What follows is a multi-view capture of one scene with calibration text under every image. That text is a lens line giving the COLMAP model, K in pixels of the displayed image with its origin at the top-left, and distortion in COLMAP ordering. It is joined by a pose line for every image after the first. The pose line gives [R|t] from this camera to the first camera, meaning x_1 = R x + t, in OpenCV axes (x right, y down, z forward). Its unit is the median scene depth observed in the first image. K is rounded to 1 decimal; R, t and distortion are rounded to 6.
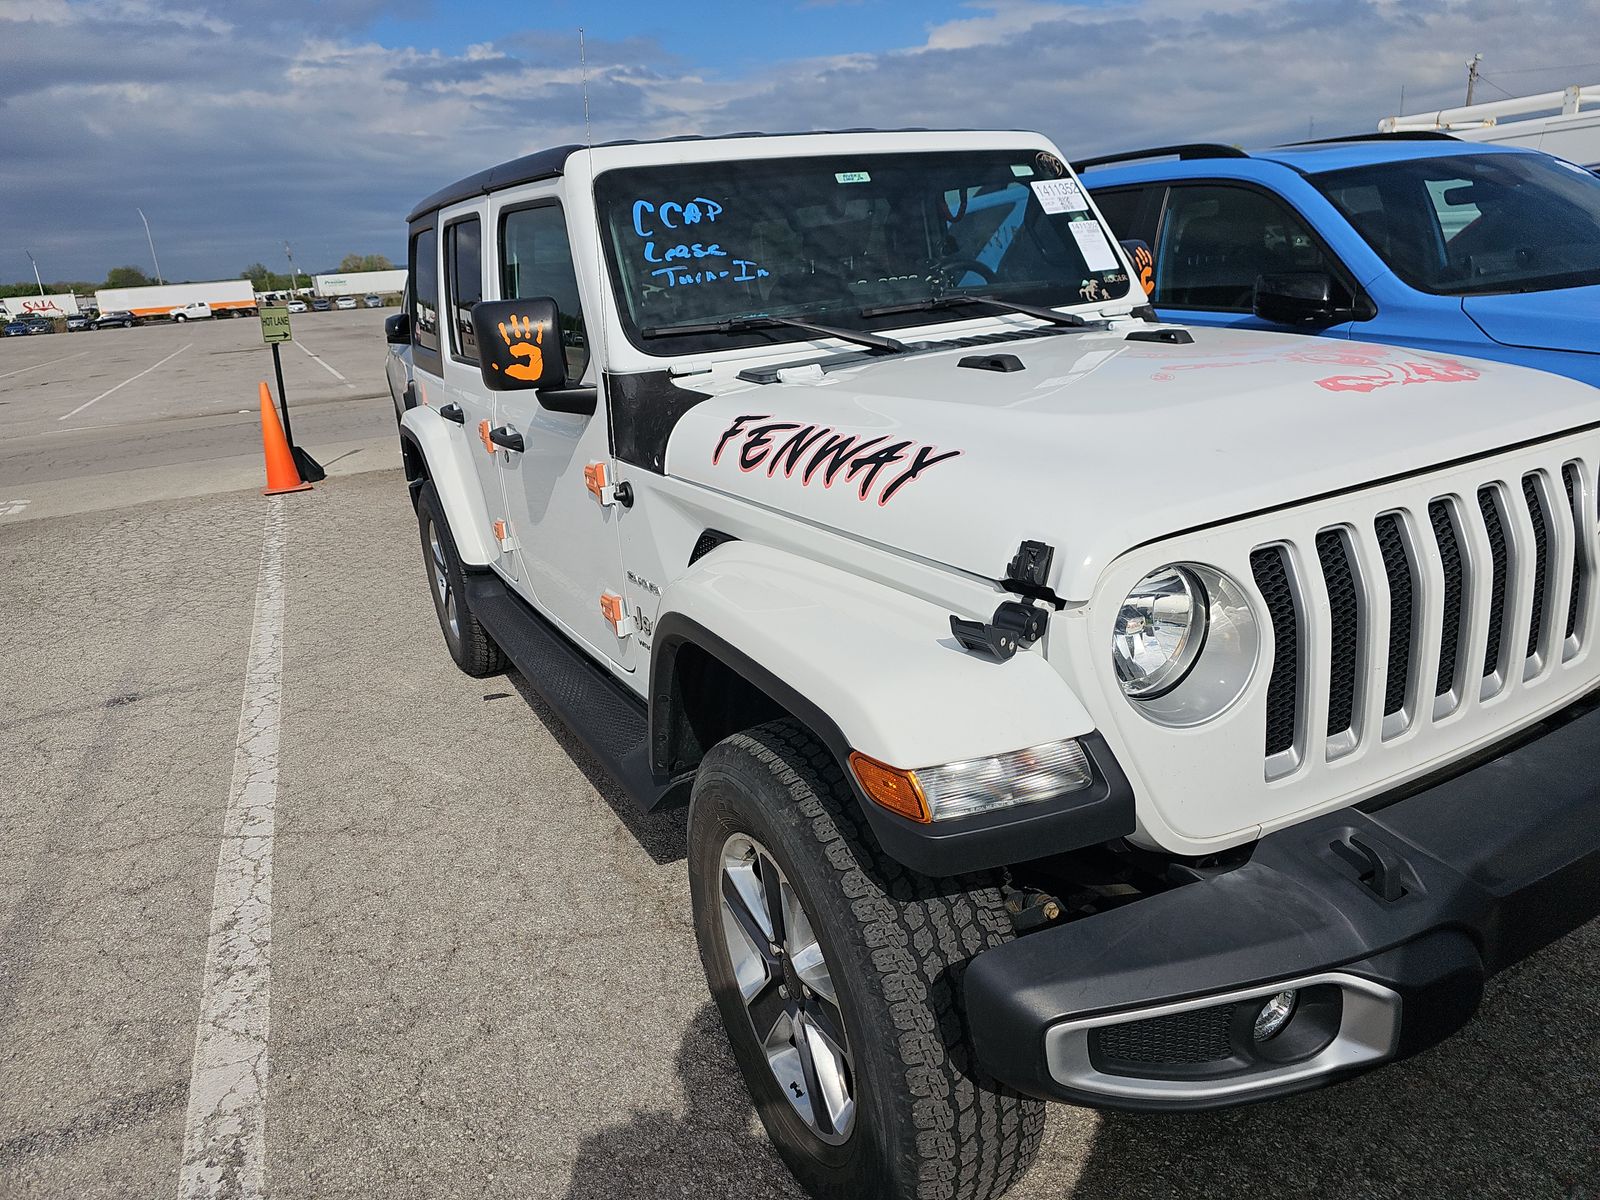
lens RADIAL K [[1094.1, 0, 802.3], [0, 1094.1, 589.7], [0, 0, 1]] dist [0.048702, -0.039659]
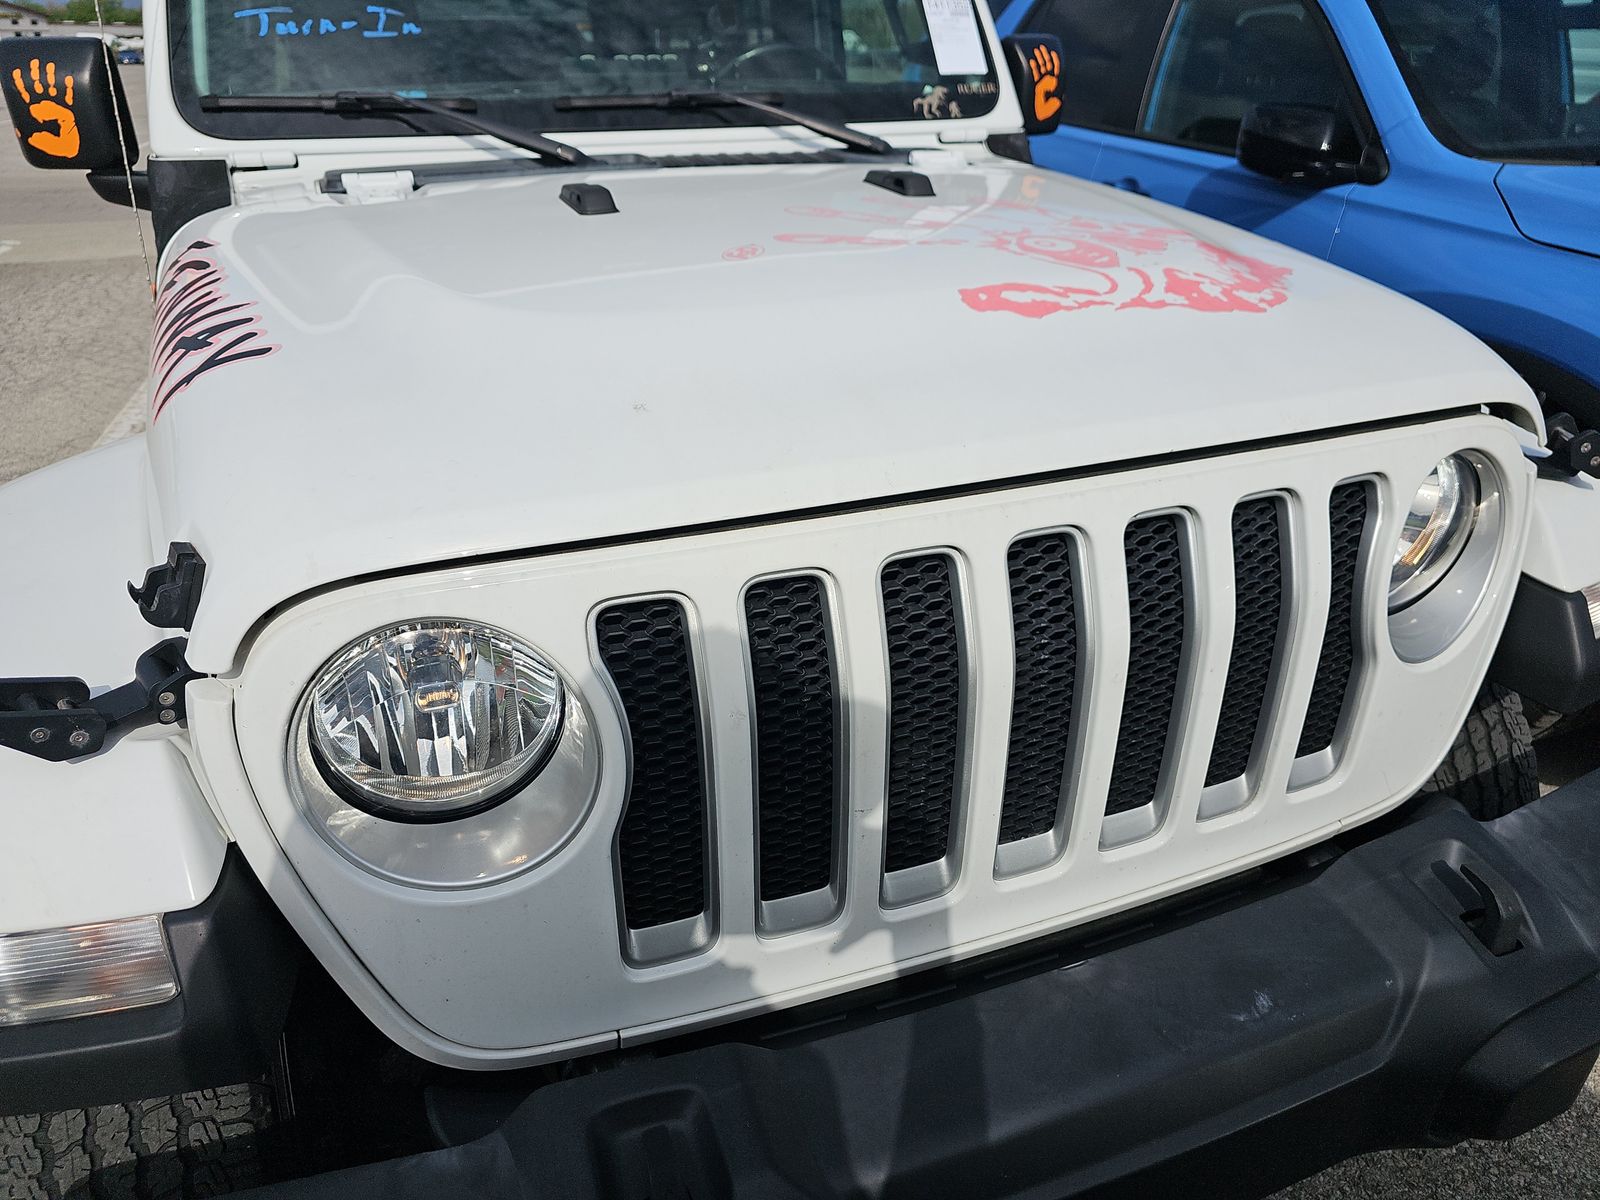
lens RADIAL K [[1102.7, 0, 795.3], [0, 1102.7, 606.5], [0, 0, 1]] dist [0.024641, -0.020261]
pose [[0.988204, 0.129528, -0.081707, 0.314972], [-0.112888, 0.976629, 0.182901, -0.084633], [0.103489, -0.171519, 0.979730, 0.264565]]
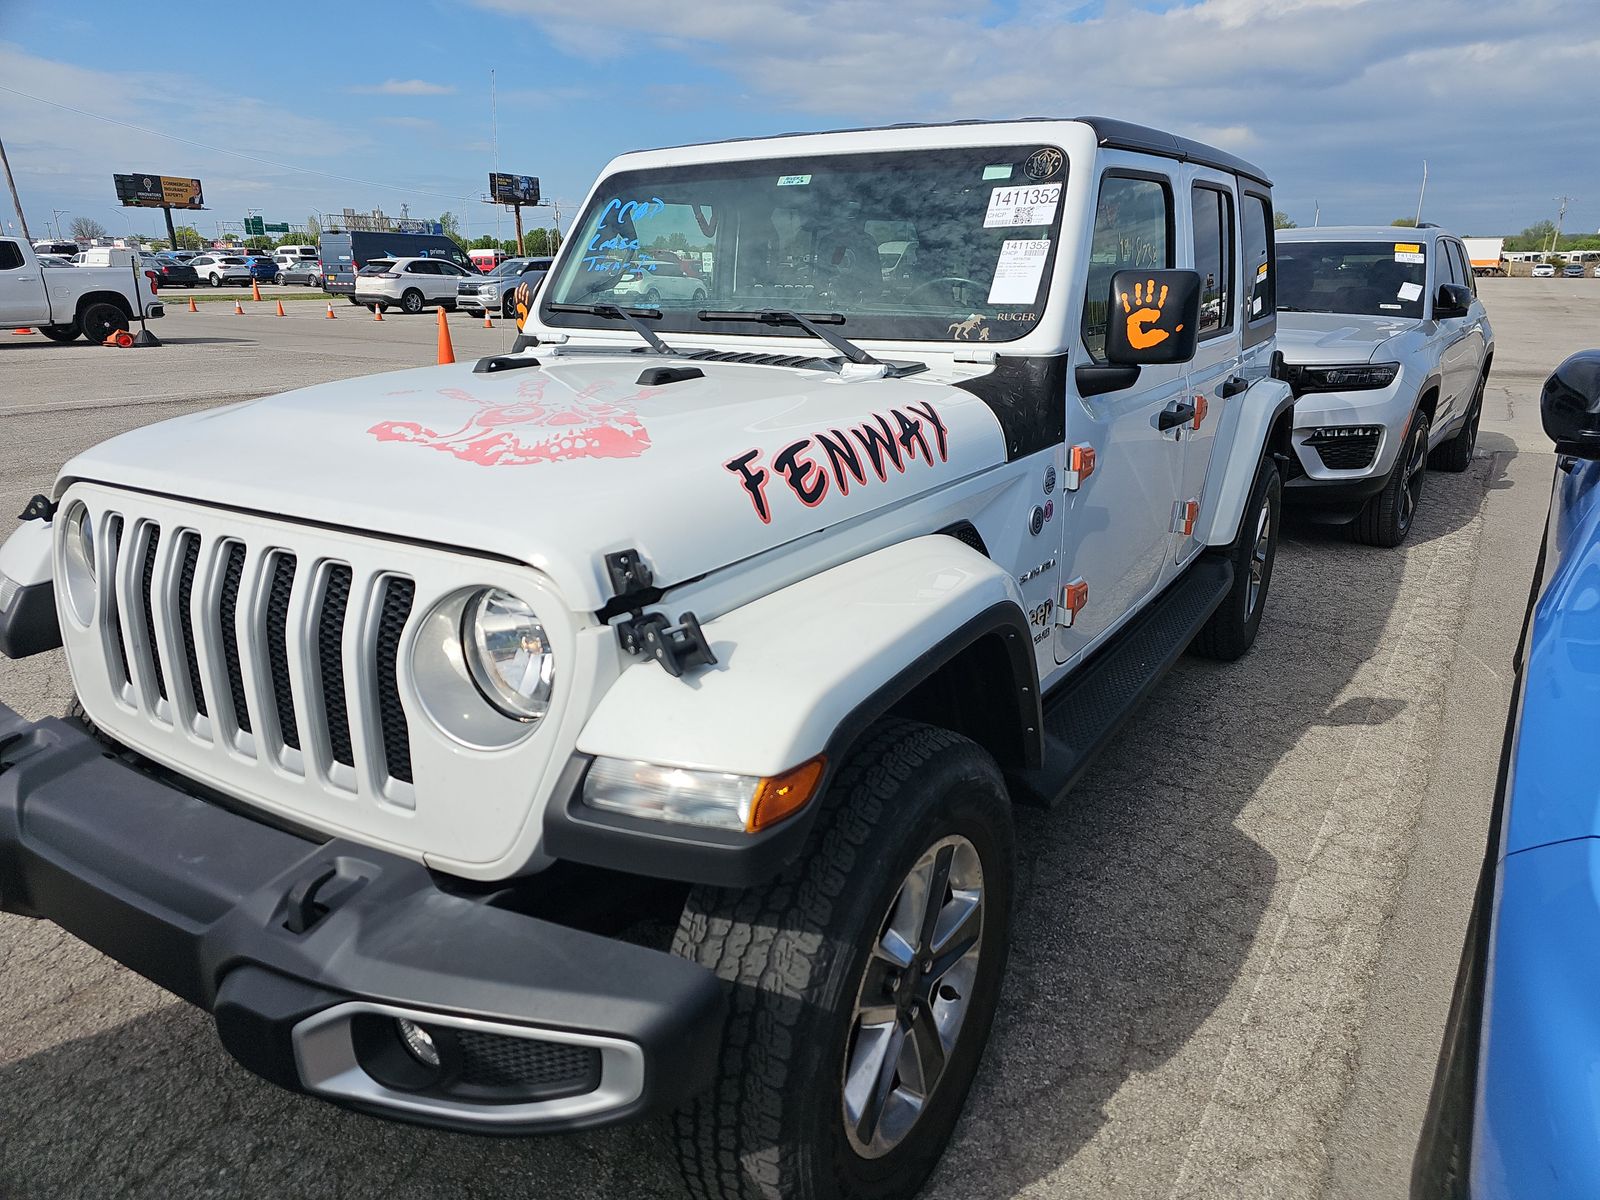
lens RADIAL K [[1094.1, 0, 802.3], [0, 1094.1, 589.7], [0, 0, 1]] dist [0.048702, -0.039659]
pose [[0.497971, 0.317956, -0.806802, 1.045684], [-0.292045, 0.937502, 0.189209, -0.237806], [0.816538, 0.141402, 0.559706, 0.546067]]
